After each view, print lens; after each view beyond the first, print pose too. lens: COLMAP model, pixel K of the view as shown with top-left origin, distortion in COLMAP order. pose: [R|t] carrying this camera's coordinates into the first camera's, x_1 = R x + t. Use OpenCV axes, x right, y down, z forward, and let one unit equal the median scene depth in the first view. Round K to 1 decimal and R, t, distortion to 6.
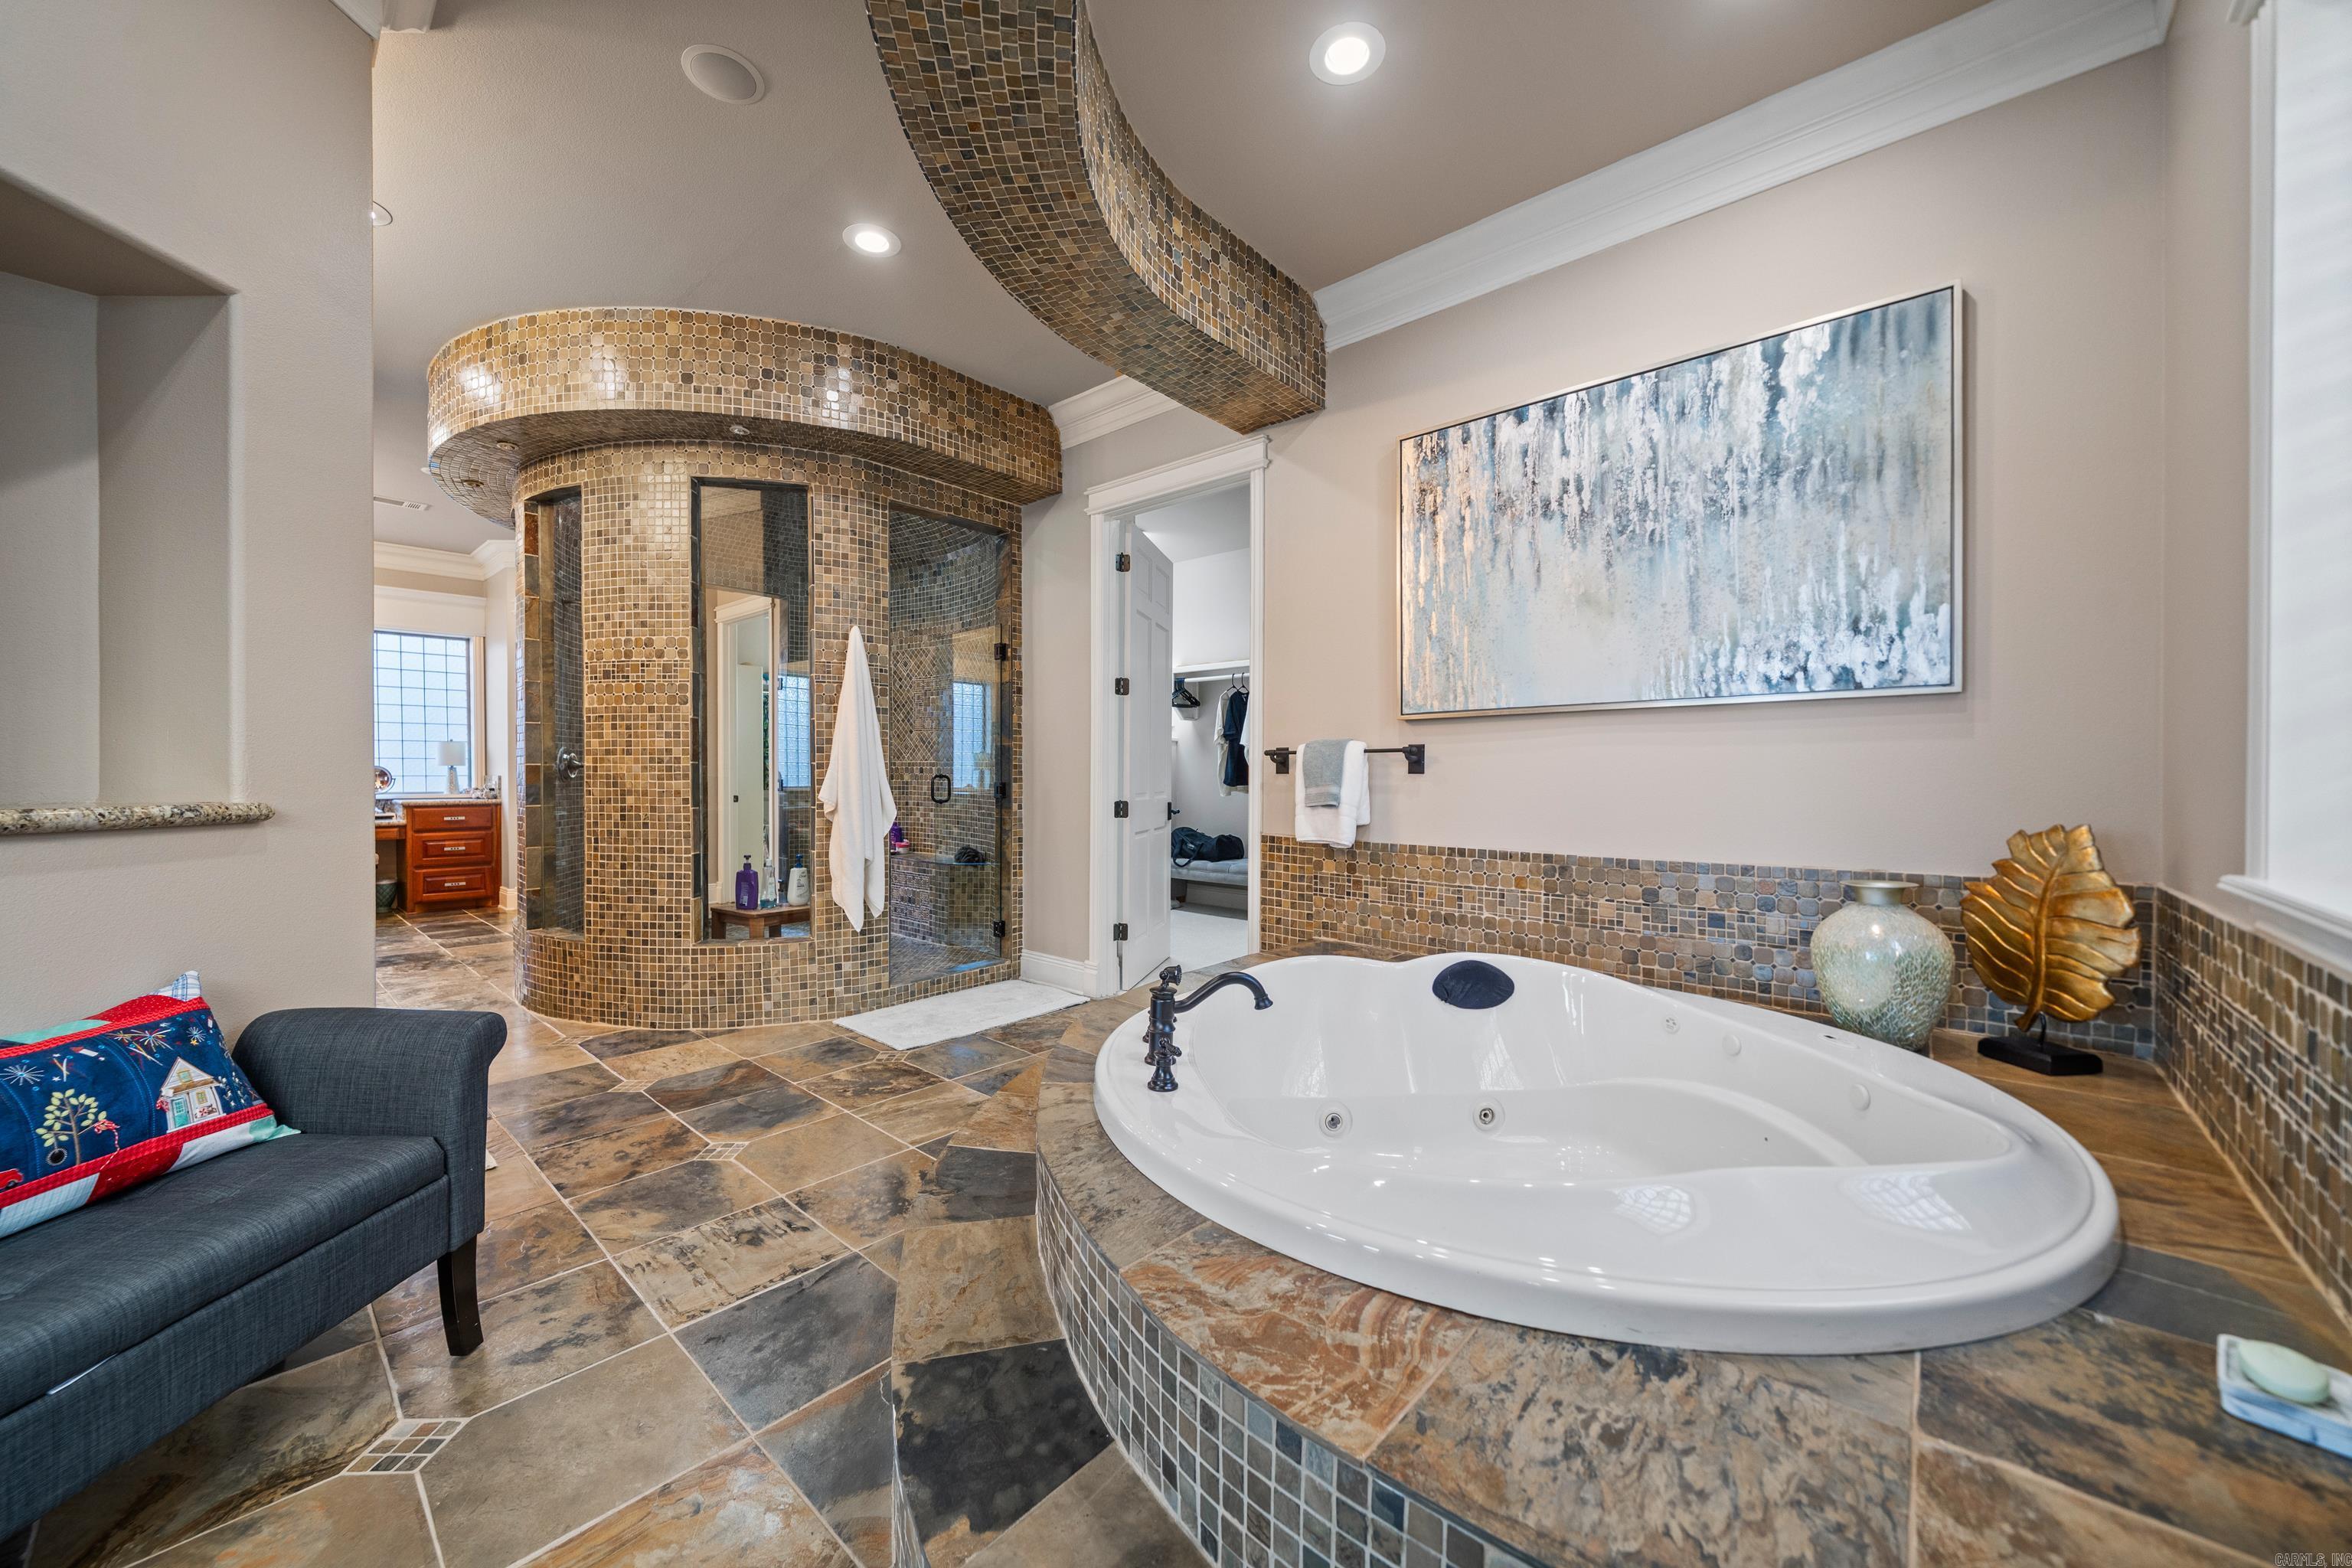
lens RADIAL K [[887.1, 0, 1170.0], [0, 887.1, 780.5], [0, 0, 1]] dist [-0.004740, 0.000200]
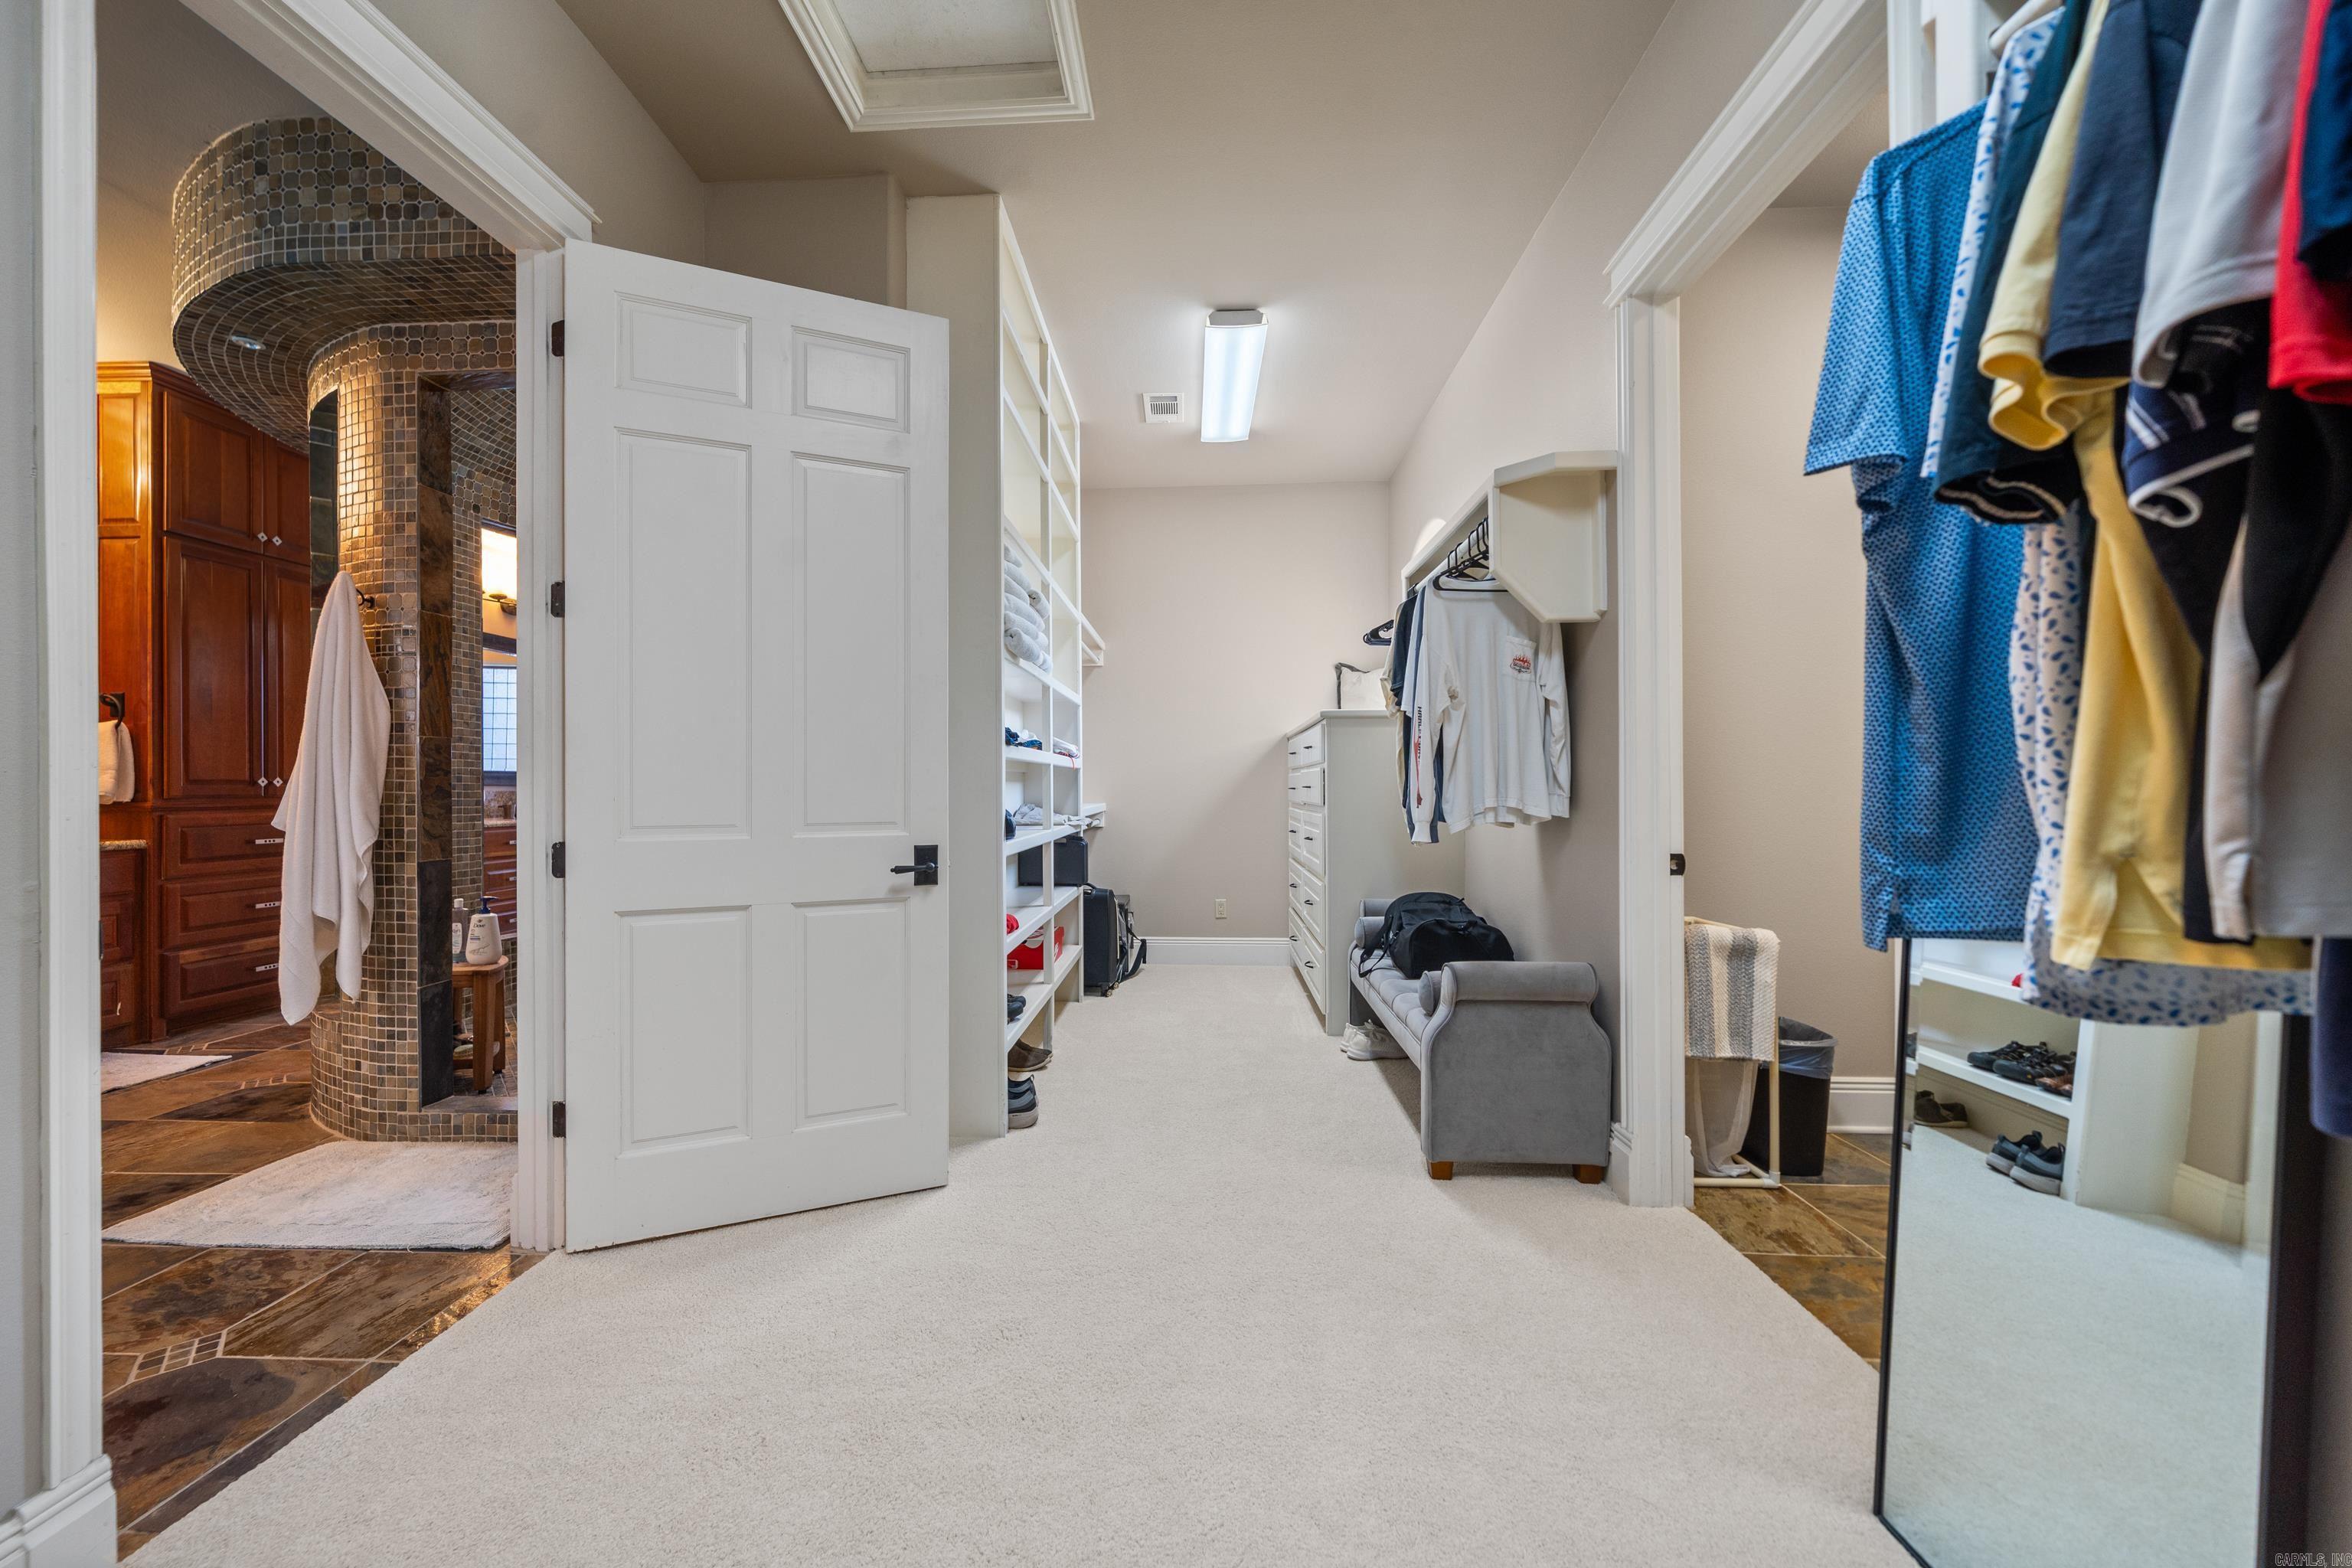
lens RADIAL K [[887.1, 0, 1166.1], [0, 887.1, 775.6], [0, 0, 1]] dist [-0.004740, 0.000200]
pose [[0.624562, -0.008124, -0.780933, 0.721361], [-0.000265, 0.999944, -0.010614, -0.012069], [0.780975, 0.006836, 0.624524, 1.356815]]
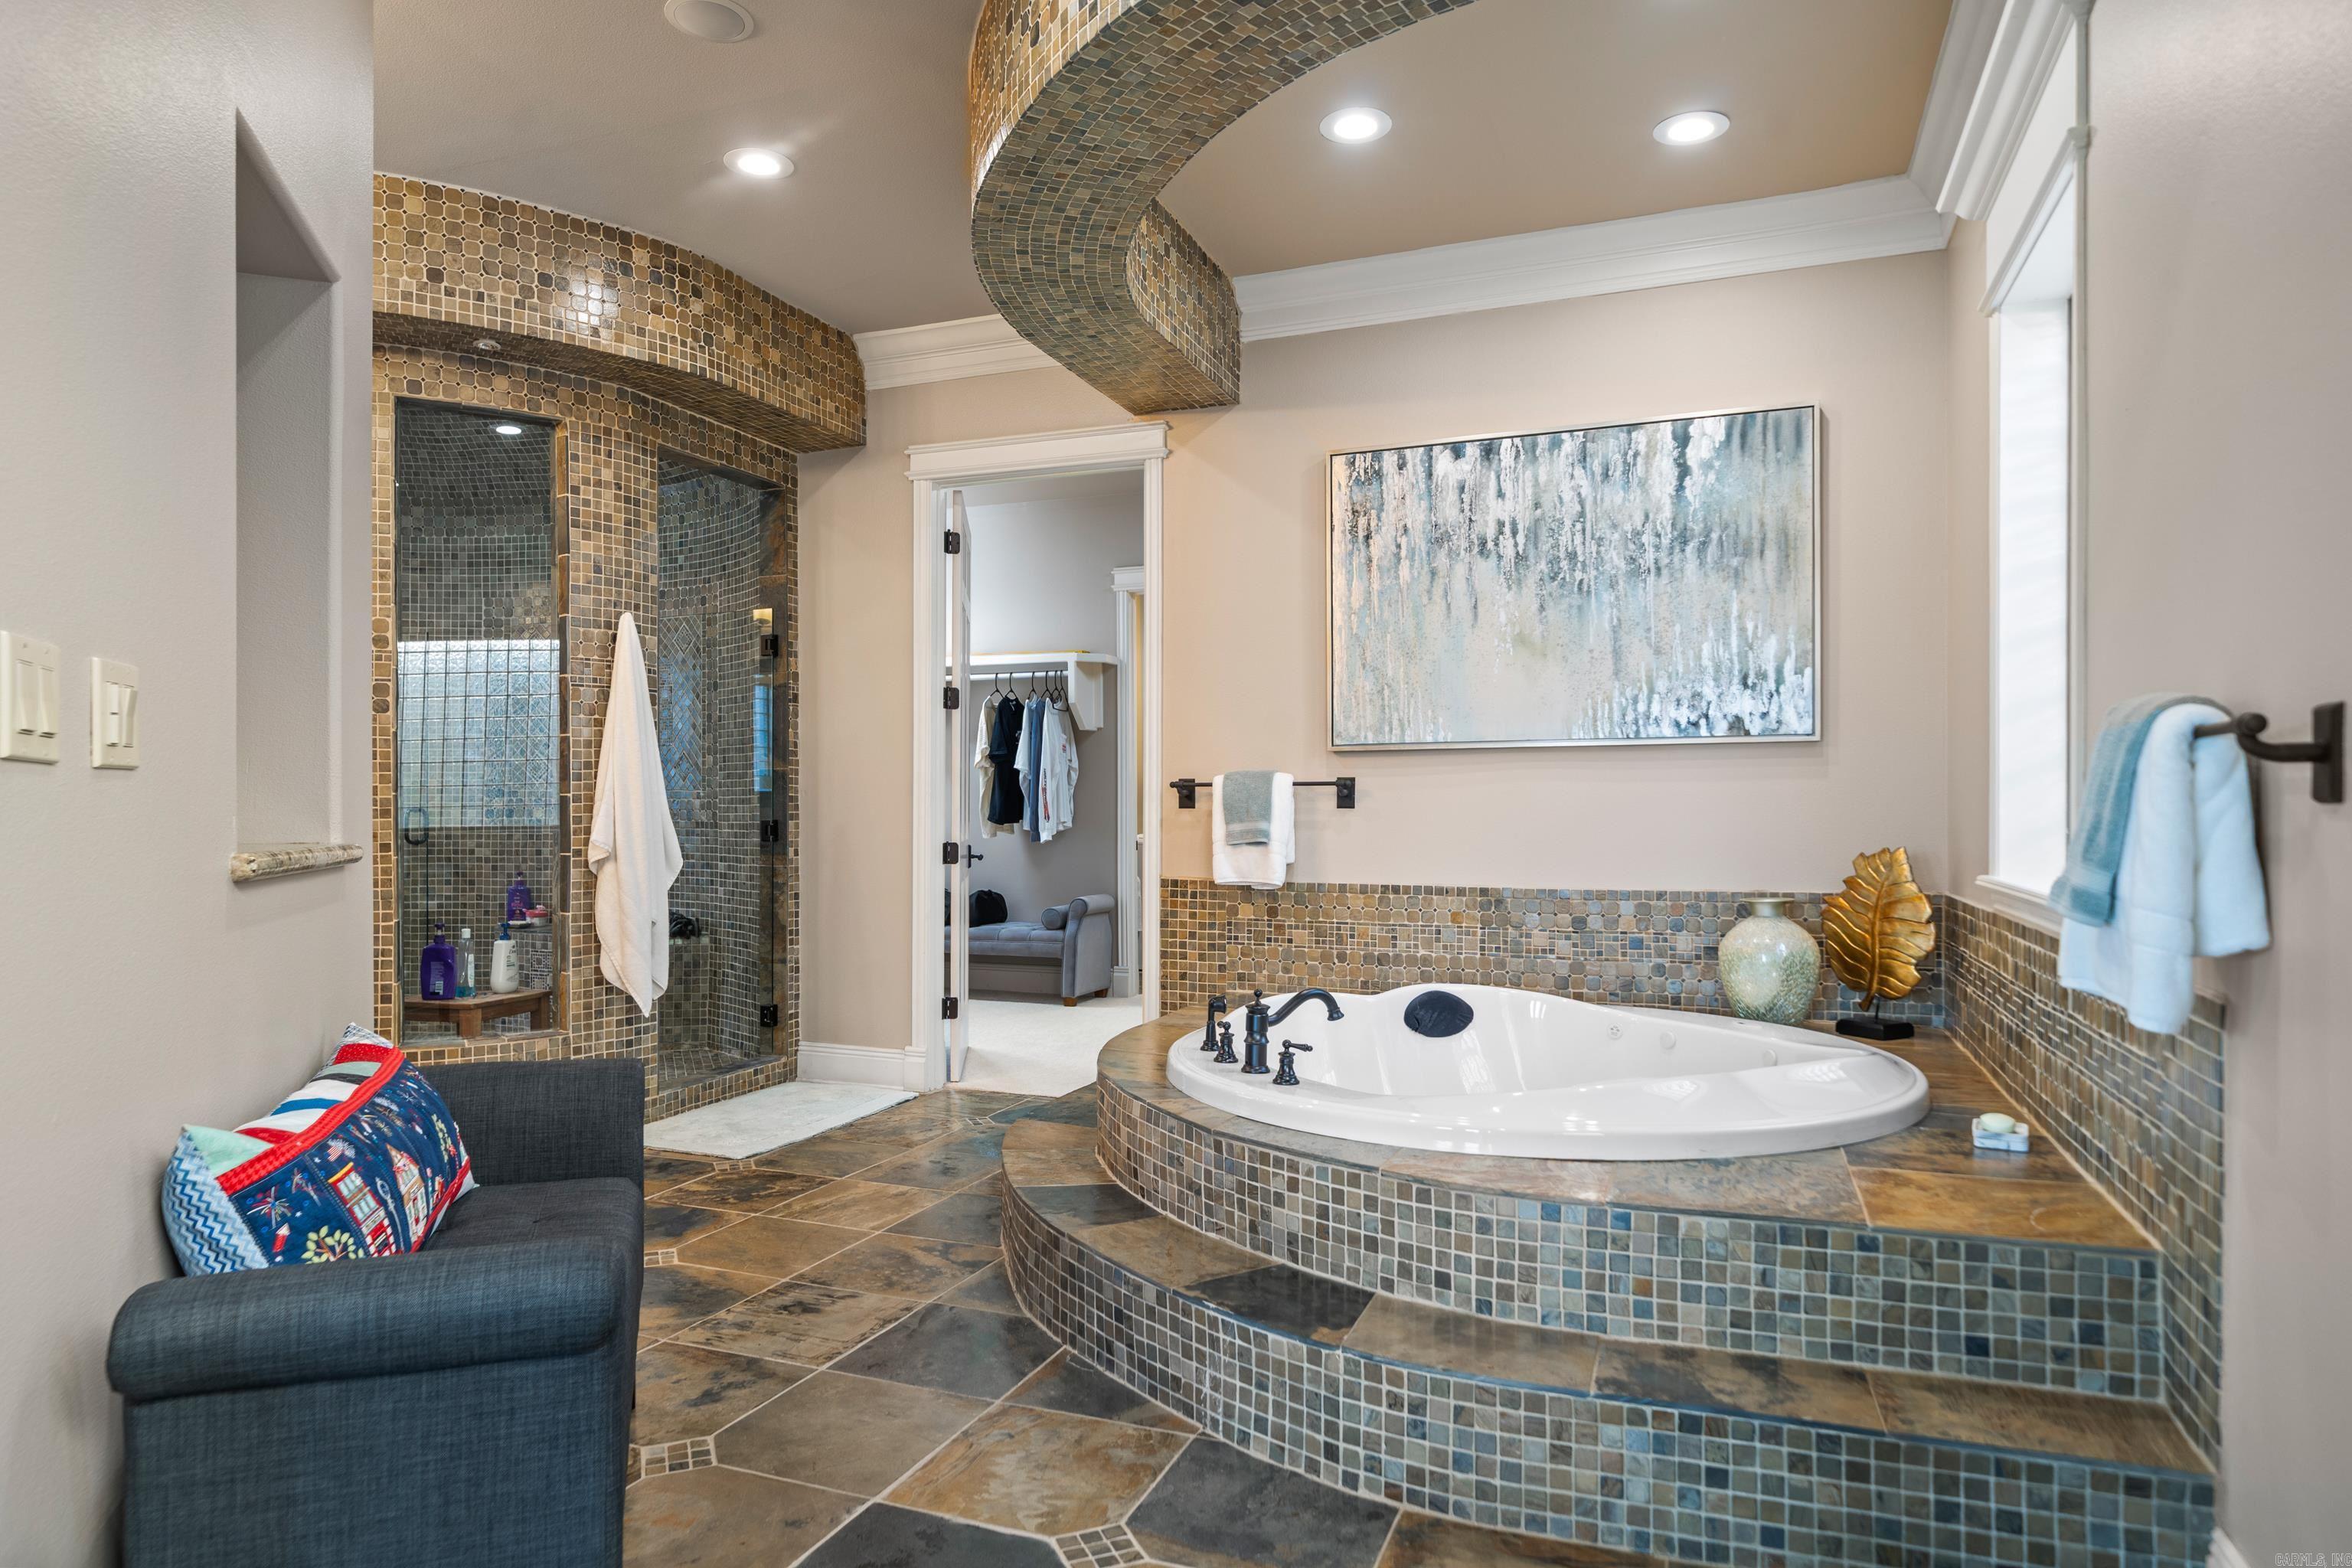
lens RADIAL K [[1421.5, 0, 1178.1], [0, 1421.5, 806.5], [0, 0, 1]] dist [0.002119, -0.000184]
pose [[0.939872, -0.000776, 0.341525, -0.416396], [0.003347, 0.999970, -0.006938, 0.000389], [-0.341510, 0.007664, 0.939847, -0.370210]]
